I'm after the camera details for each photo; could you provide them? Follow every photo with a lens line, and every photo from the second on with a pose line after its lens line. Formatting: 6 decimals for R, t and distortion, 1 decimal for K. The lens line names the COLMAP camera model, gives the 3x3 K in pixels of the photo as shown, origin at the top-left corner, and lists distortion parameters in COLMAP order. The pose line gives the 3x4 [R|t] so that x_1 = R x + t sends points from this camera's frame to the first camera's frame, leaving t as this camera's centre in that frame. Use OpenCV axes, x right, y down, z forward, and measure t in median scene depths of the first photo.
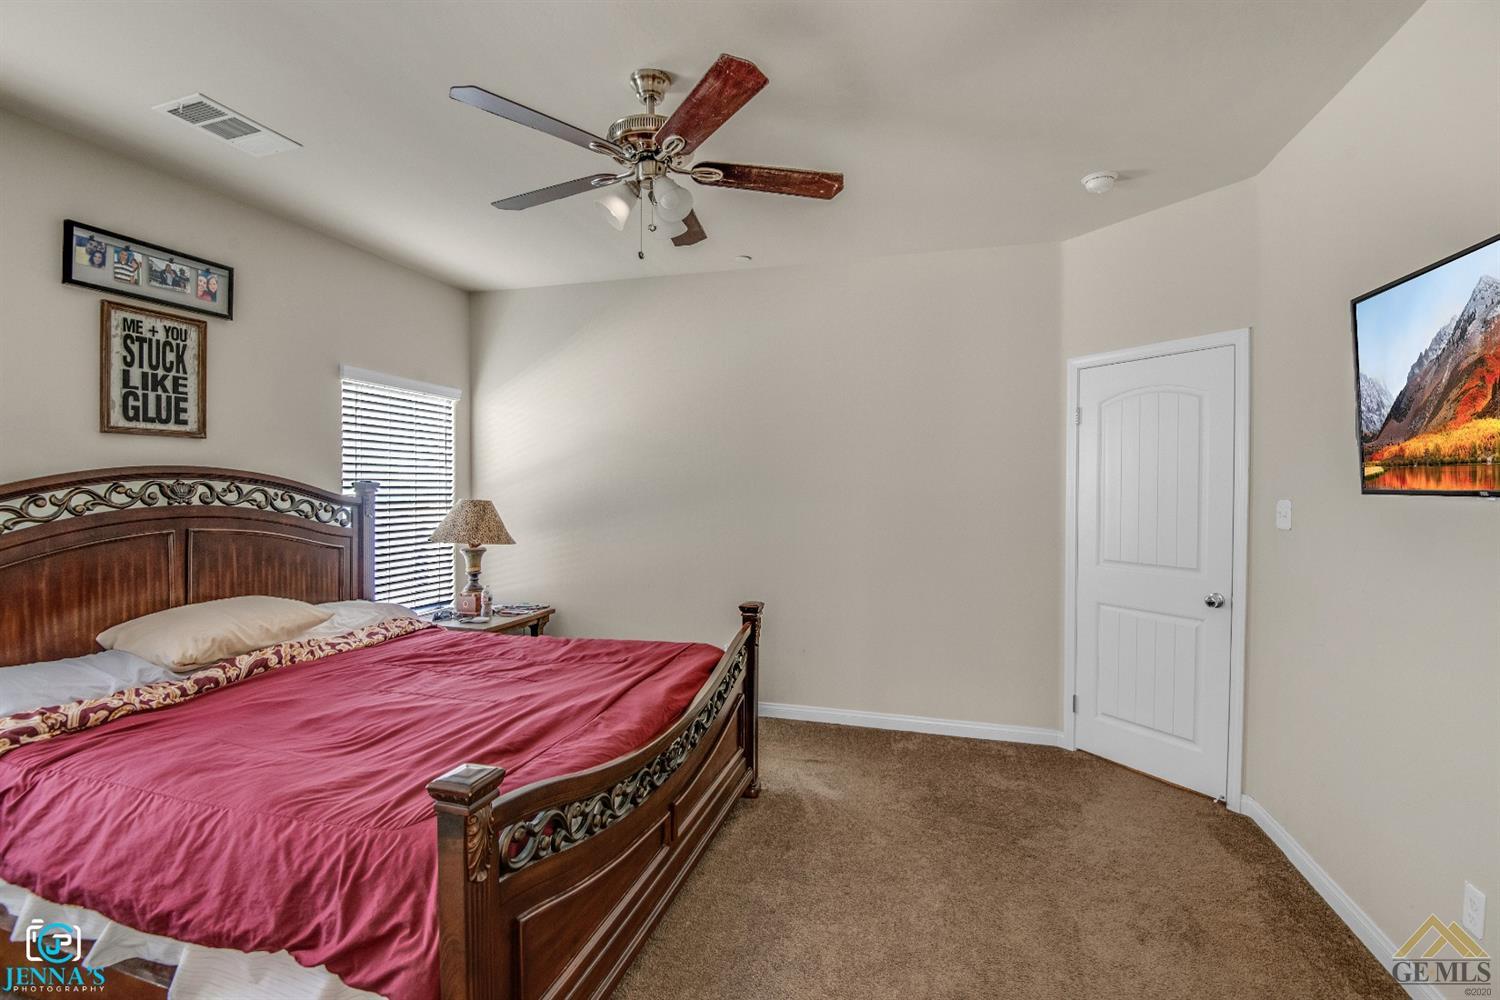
lens RADIAL K [[697.9, 0, 758.4], [0, 697.9, 494.7], [0, 0, 1]] dist [0.002343, -0.024997]
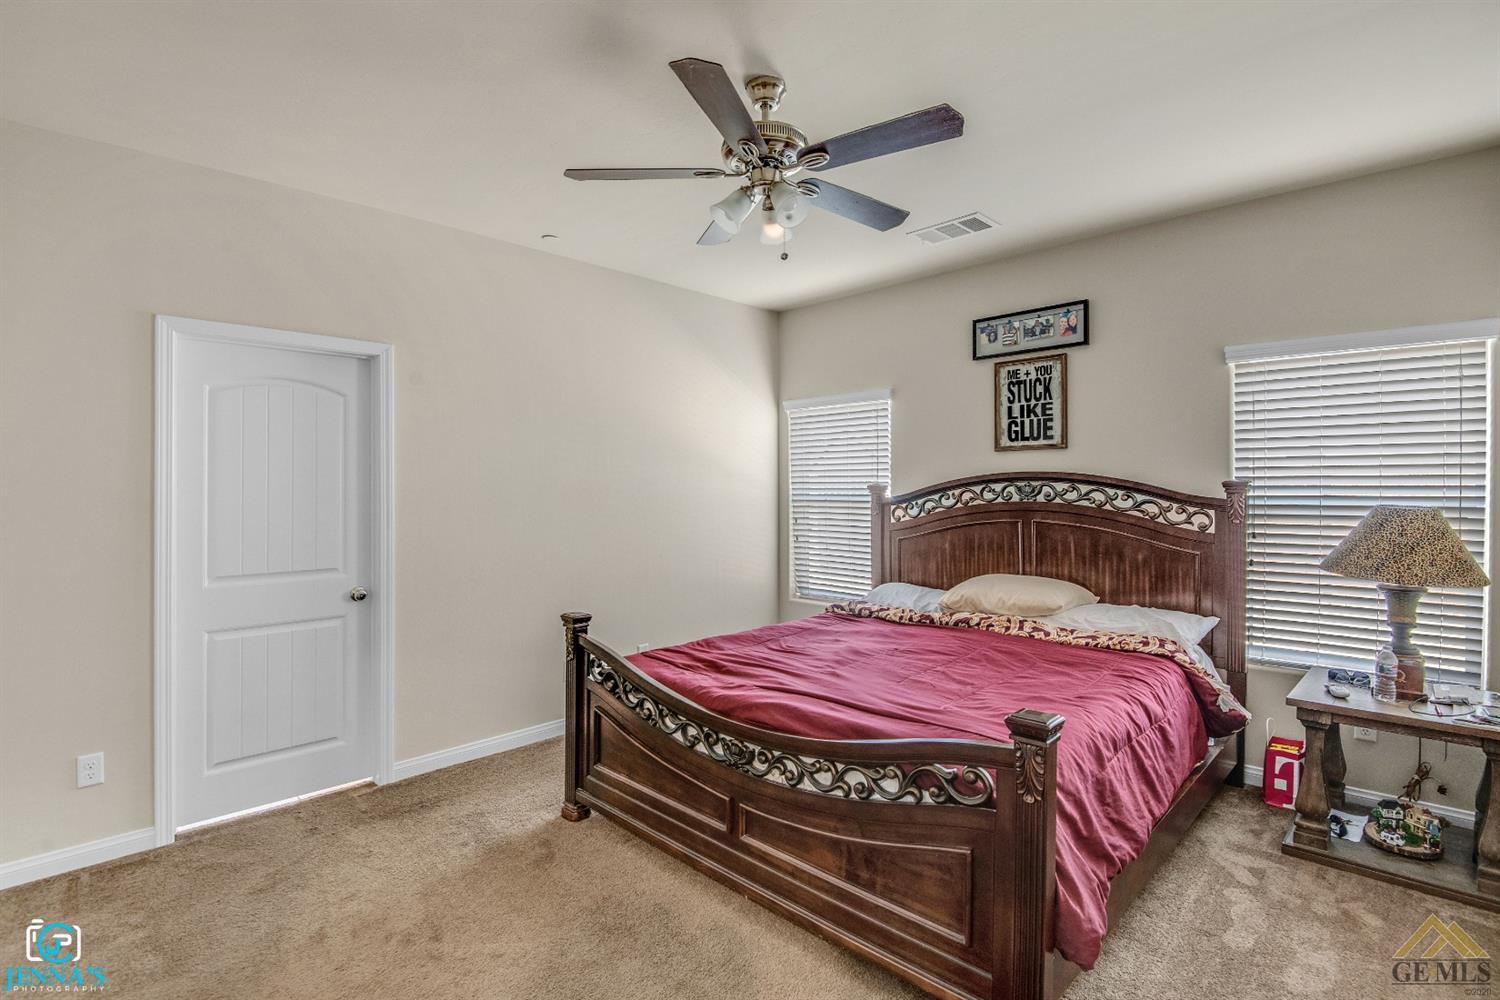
lens RADIAL K [[697.9, 0, 758.4], [0, 697.9, 494.7], [0, 0, 1]] dist [0.002343, -0.024997]
pose [[-0.480077, 0.008079, -0.877189, 0.593502], [-0.007944, 0.999877, 0.013557, -0.011525], [0.877190, 0.013477, -0.479954, 1.190404]]
